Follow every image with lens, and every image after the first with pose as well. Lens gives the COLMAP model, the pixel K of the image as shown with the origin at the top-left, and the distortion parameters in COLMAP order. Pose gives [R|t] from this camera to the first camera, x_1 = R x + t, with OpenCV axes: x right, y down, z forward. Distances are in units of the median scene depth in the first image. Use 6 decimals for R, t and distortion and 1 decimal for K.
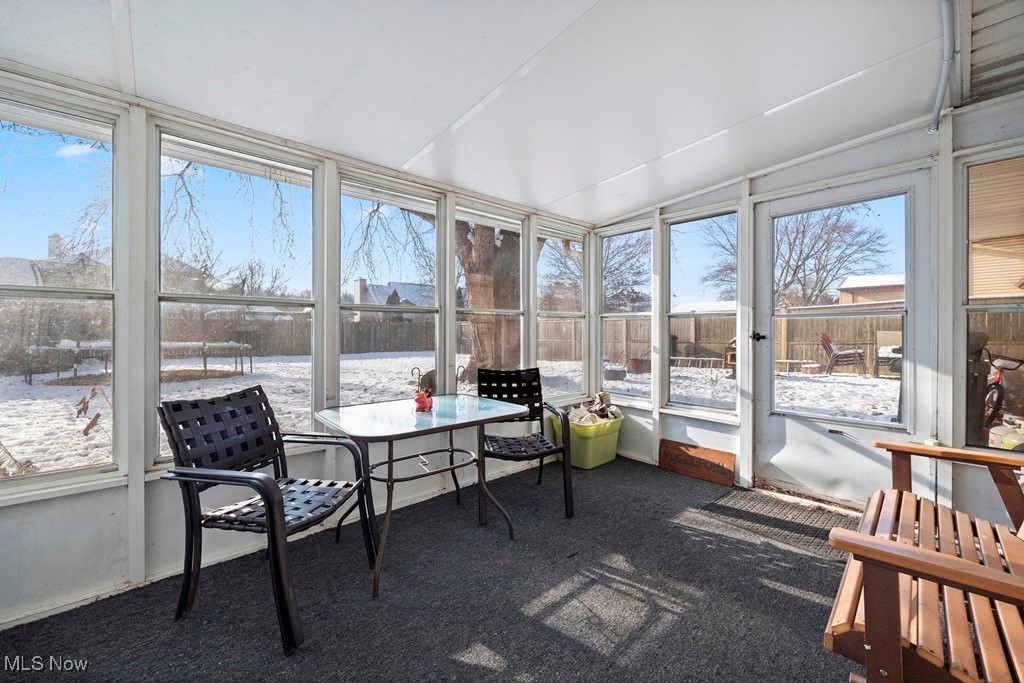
lens RADIAL K [[396.1, 0, 512.0], [0, 396.1, 341.5], [0, 0, 1]] dist [-0.002297, -0.000364]
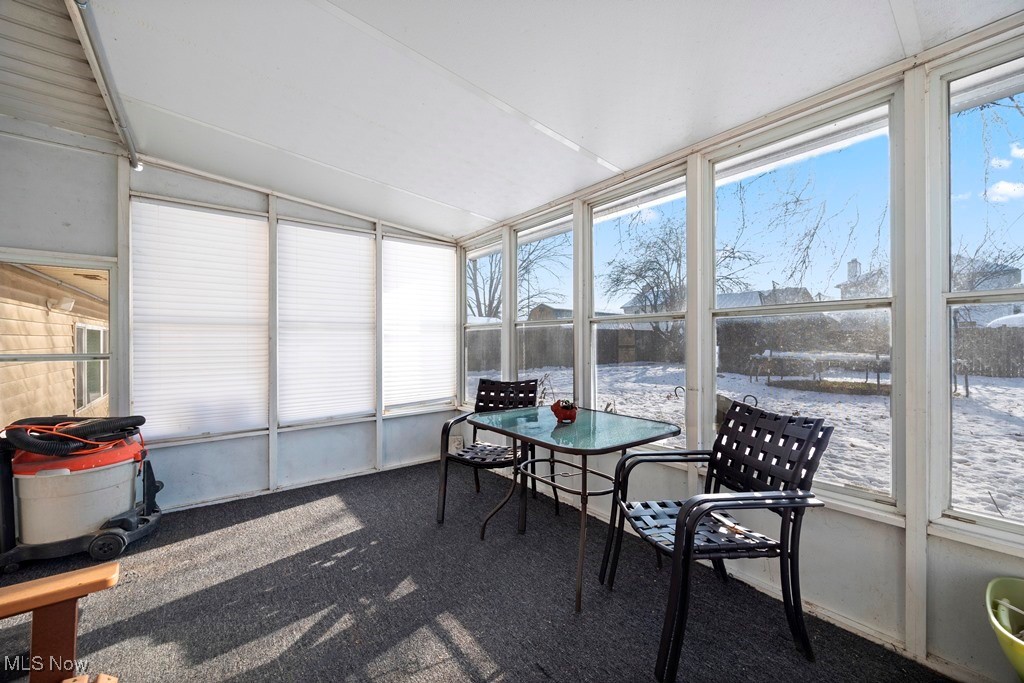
lens RADIAL K [[396.1, 0, 512.0], [0, 396.1, 341.5], [0, 0, 1]] dist [-0.002297, -0.000364]
pose [[-0.058076, -0.010844, -0.998253, 0.917610], [-0.020710, 0.999739, -0.009655, -0.007721], [0.998097, 0.020113, -0.058286, 1.075763]]
